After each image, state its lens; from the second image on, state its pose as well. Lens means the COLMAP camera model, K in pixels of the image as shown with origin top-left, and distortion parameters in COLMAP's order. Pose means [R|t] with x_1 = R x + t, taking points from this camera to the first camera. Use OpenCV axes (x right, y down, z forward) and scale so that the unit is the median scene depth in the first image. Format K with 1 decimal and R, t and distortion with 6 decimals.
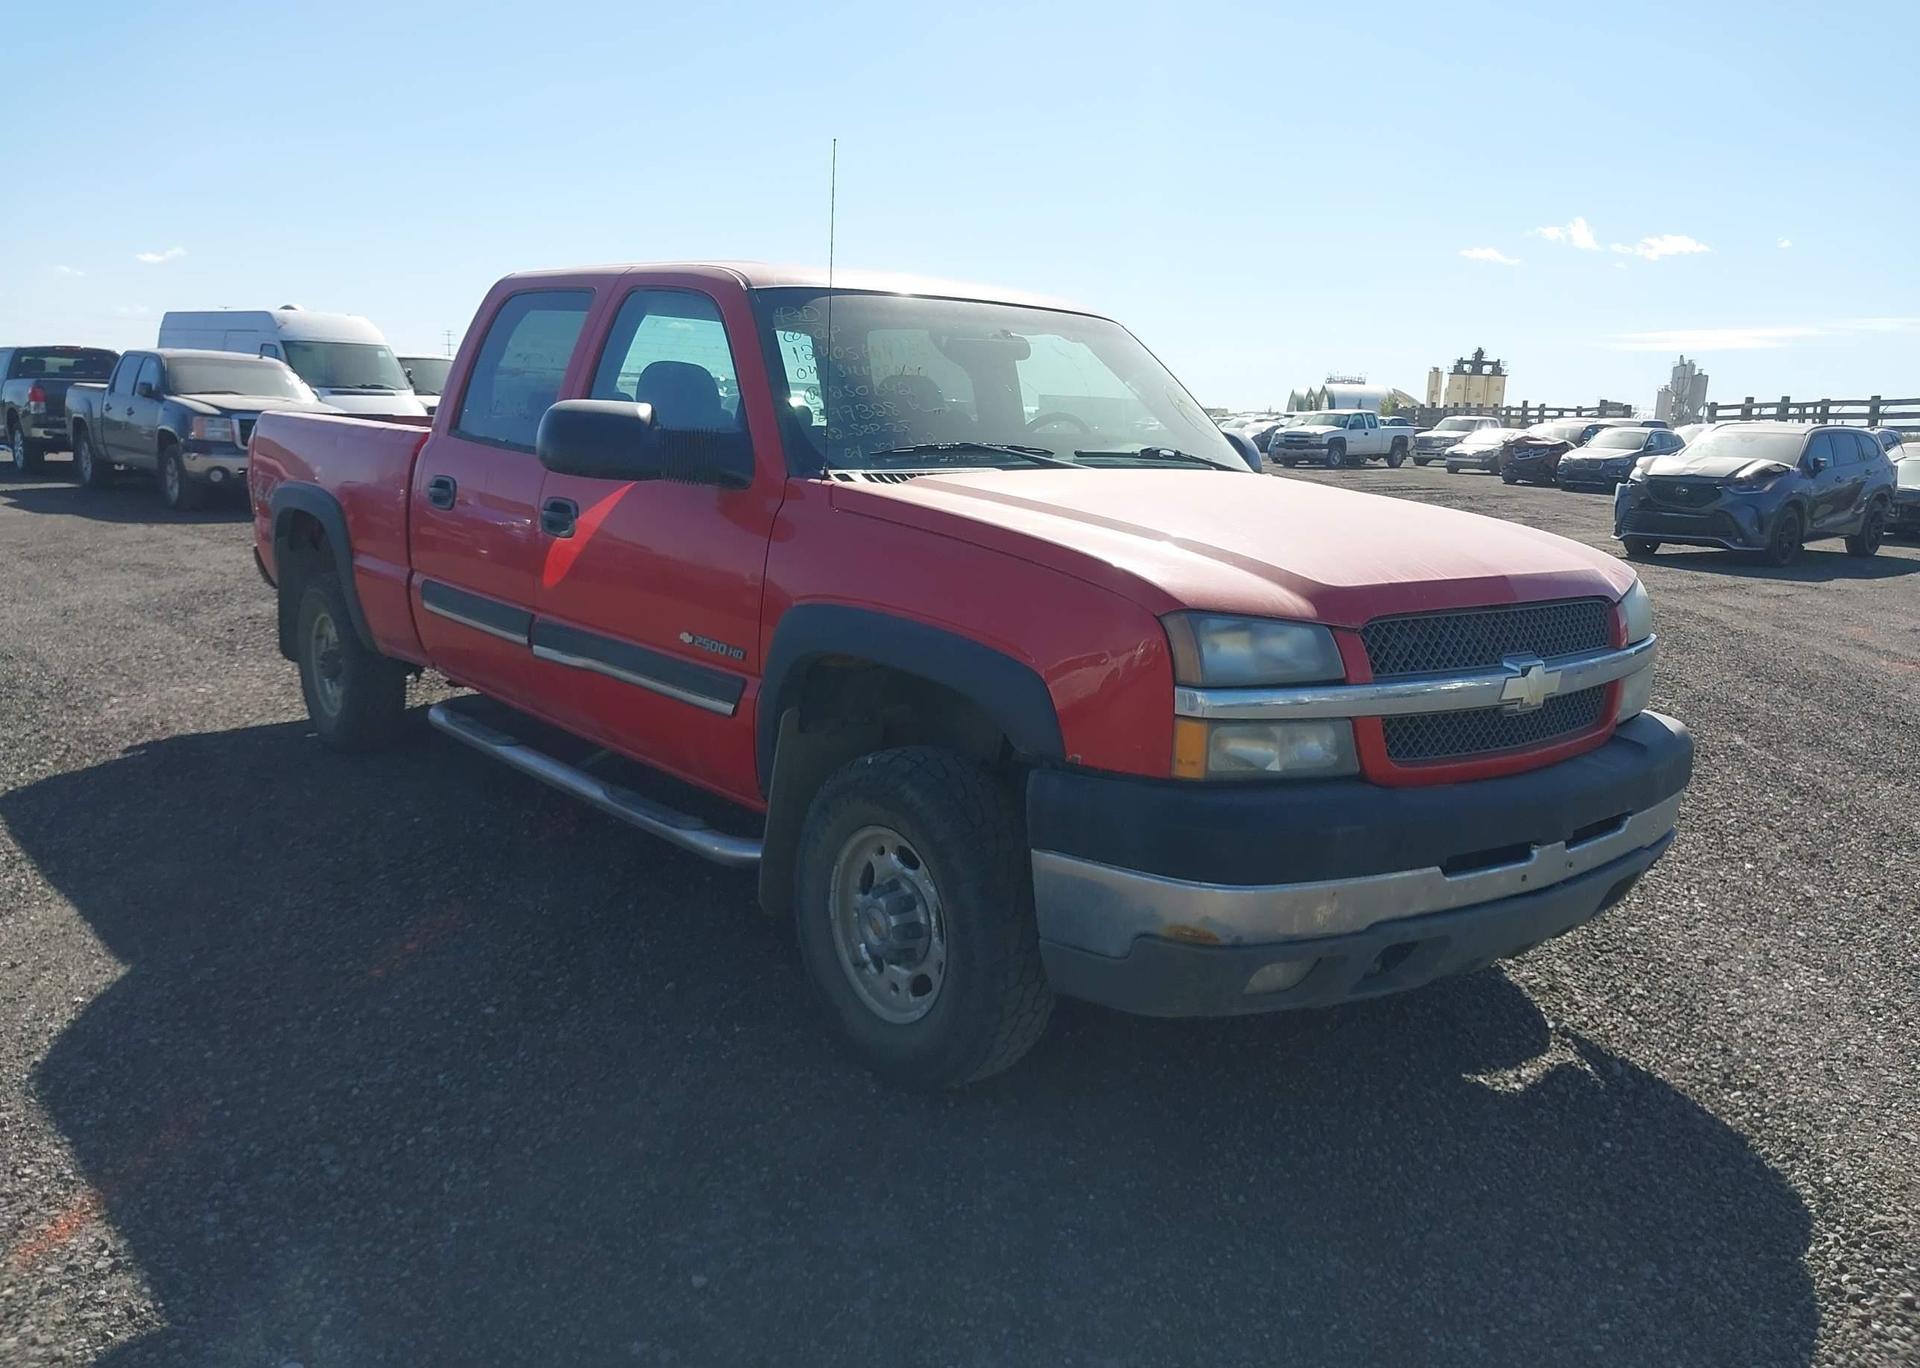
lens RADIAL K [[1528.1, 0, 972.3], [0, 1528.1, 682.7], [0, 0, 1]] dist [0.073432, -0.119886]
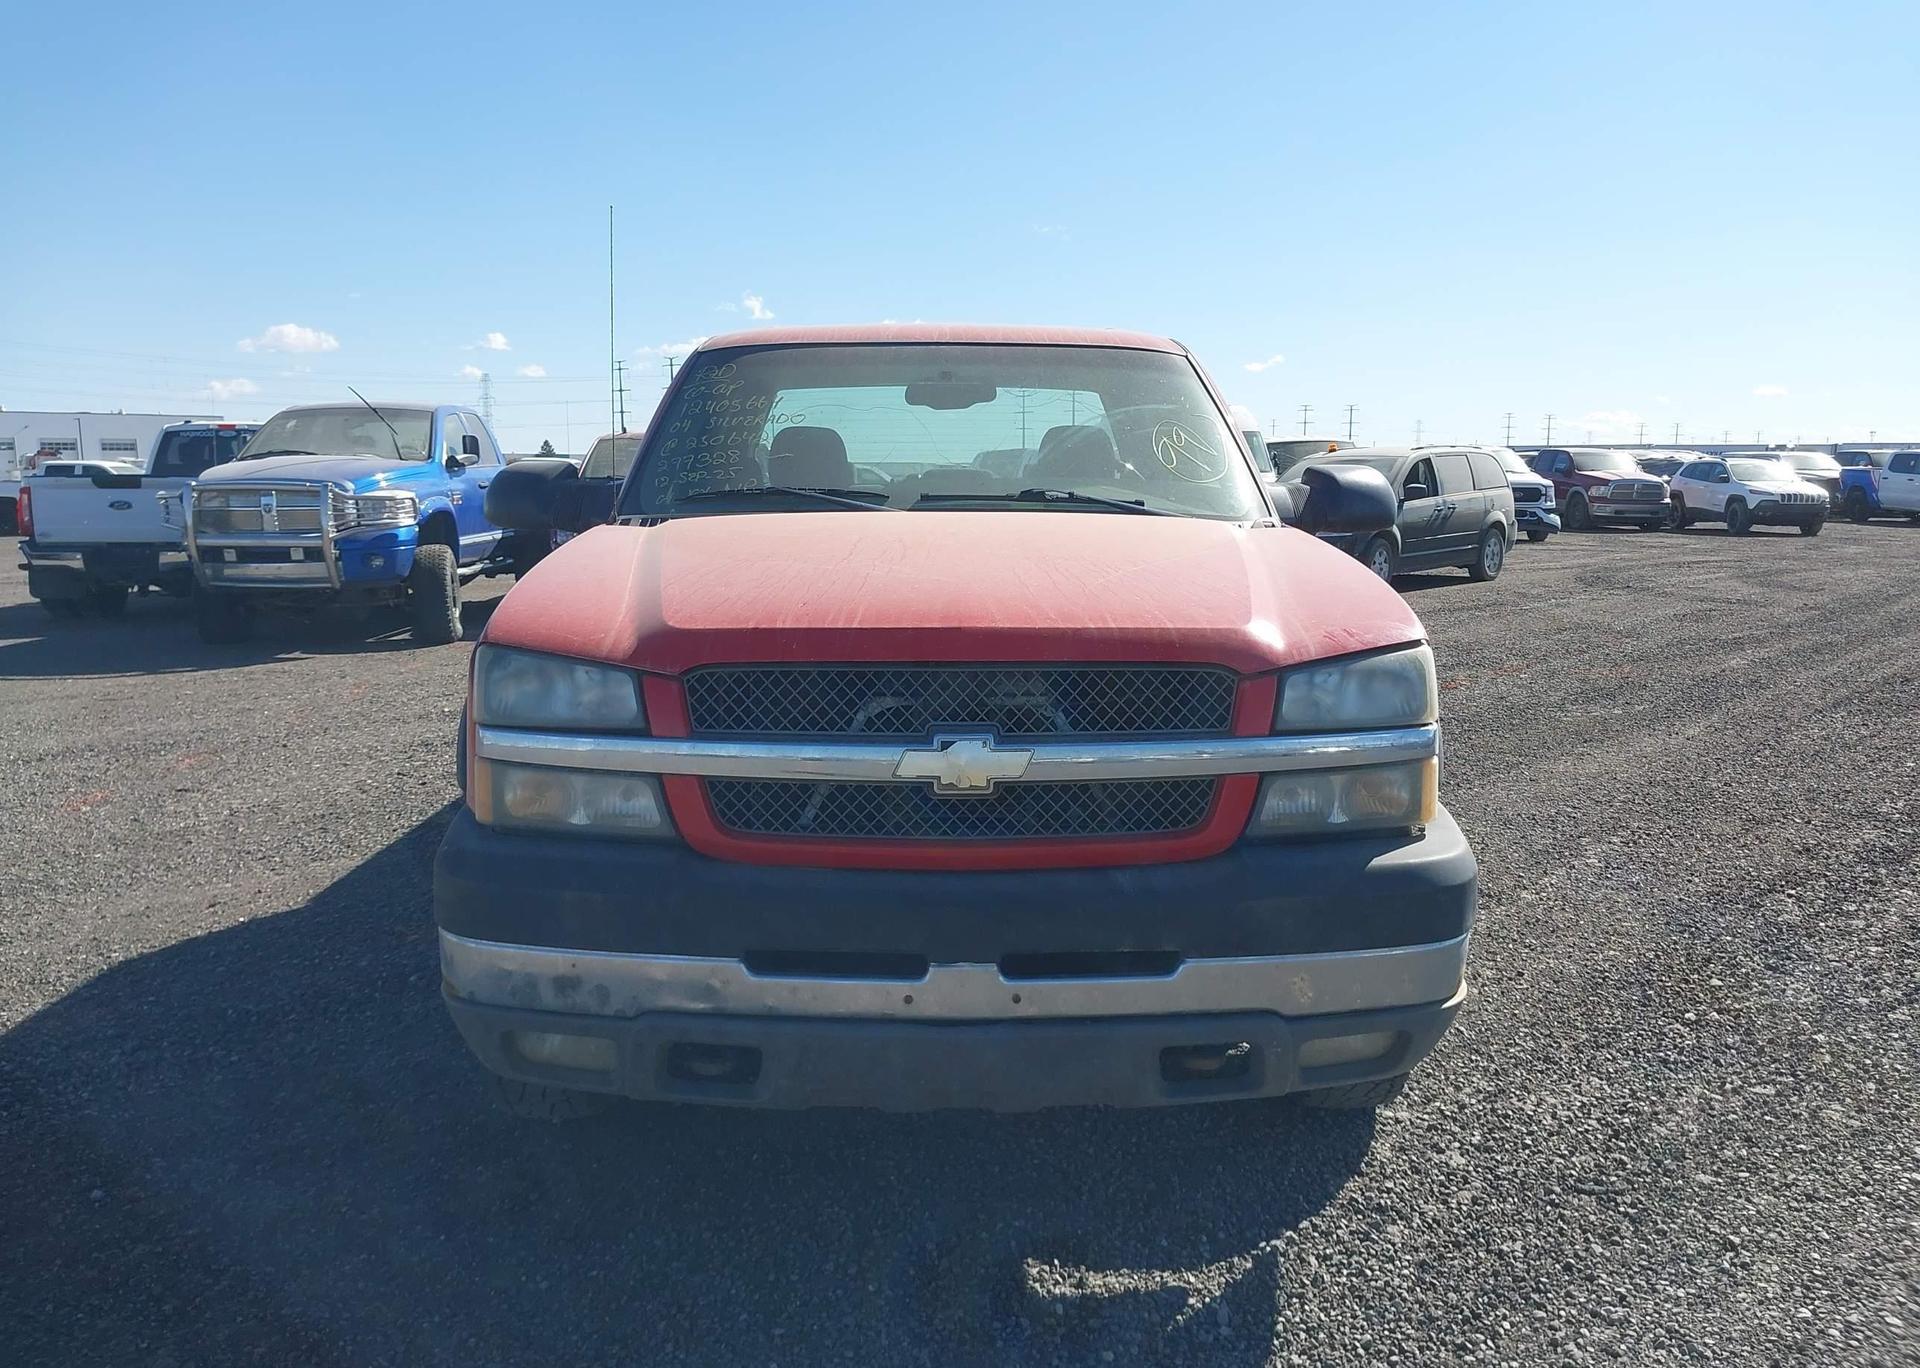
lens RADIAL K [[1528.1, 0, 972.3], [0, 1528.1, 682.7], [0, 0, 1]] dist [0.073432, -0.119886]
pose [[0.789440, 0.052137, -0.611610, 0.721892], [-0.083235, 0.996276, -0.022509, -0.019442], [0.608158, 0.068677, 0.790839, 0.315259]]
